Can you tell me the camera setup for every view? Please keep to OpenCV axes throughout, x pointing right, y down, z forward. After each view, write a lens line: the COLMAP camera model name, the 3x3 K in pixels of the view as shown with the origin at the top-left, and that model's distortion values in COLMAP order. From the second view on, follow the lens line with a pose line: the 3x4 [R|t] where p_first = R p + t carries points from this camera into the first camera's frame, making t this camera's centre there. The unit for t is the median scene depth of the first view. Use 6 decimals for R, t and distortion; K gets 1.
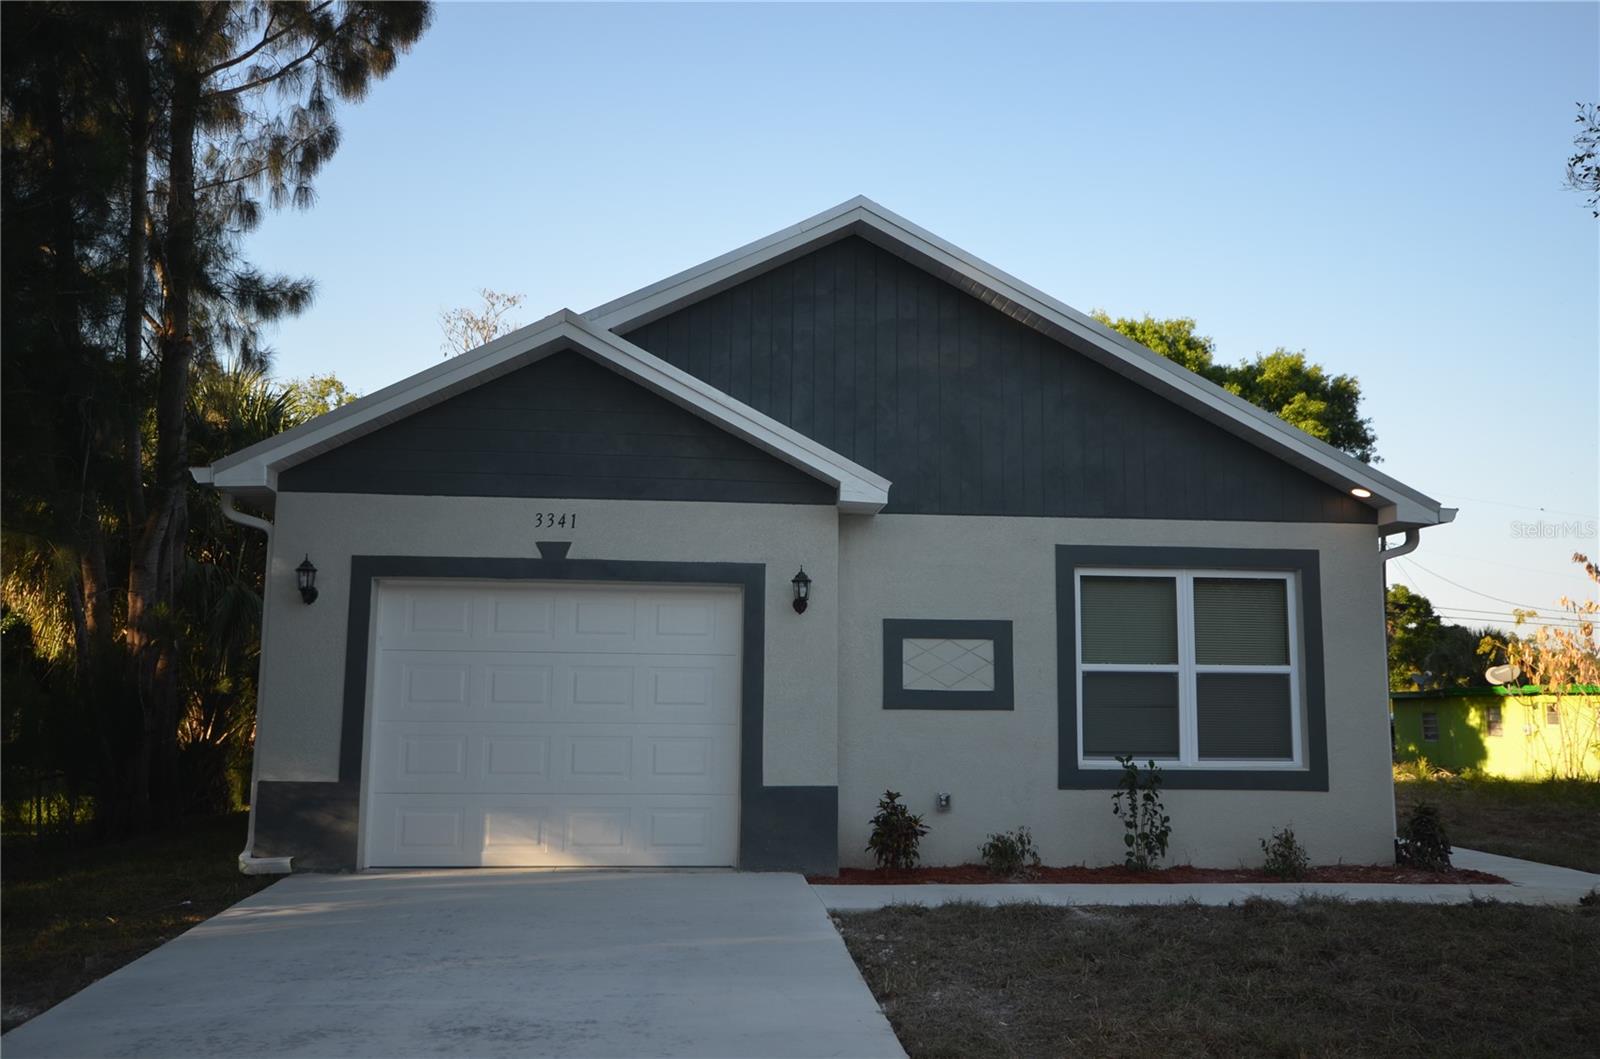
lens RADIAL K [[1369.1, 0, 800.0], [0, 1369.1, 529.5], [0, 0, 1]] dist [-0.004539, 0.004190]
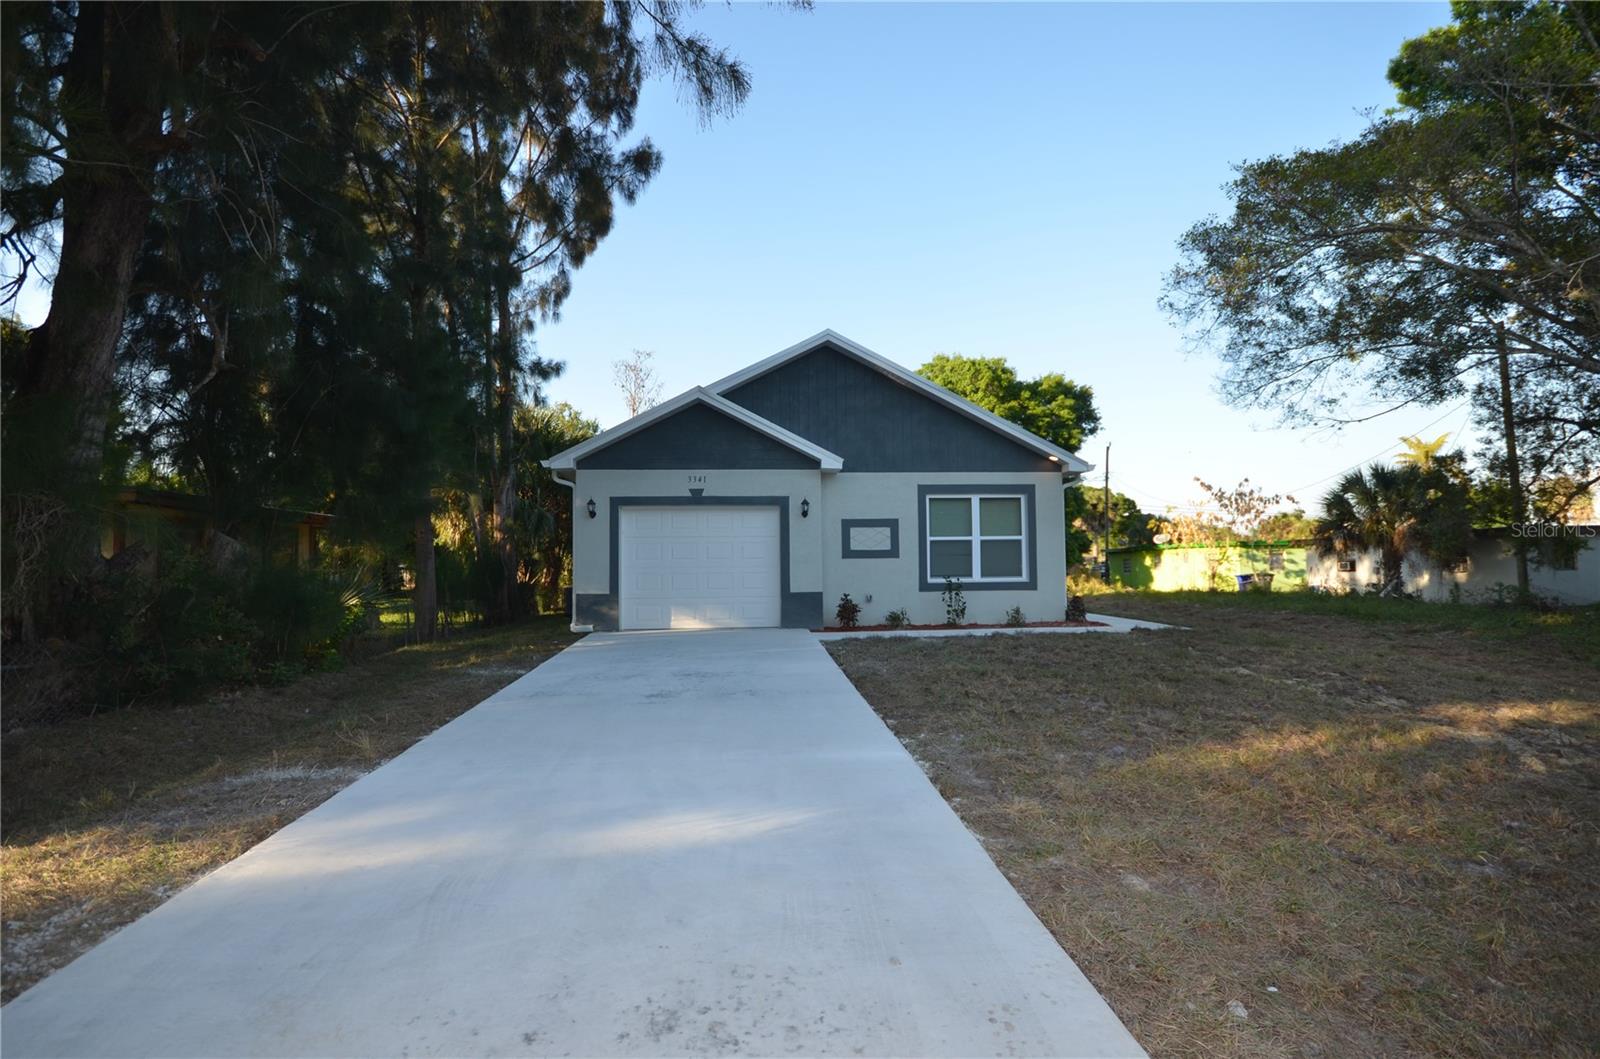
lens RADIAL K [[697.3, 0, 790.5], [0, 697.3, 541.3], [0, 0, 1]] dist [-0.002860, -0.000396]
pose [[0.999588, -0.020940, -0.019626, -0.001777], [0.022764, 0.994942, 0.097842, -0.013265], [0.017478, -0.098249, 0.995008, -0.155487]]
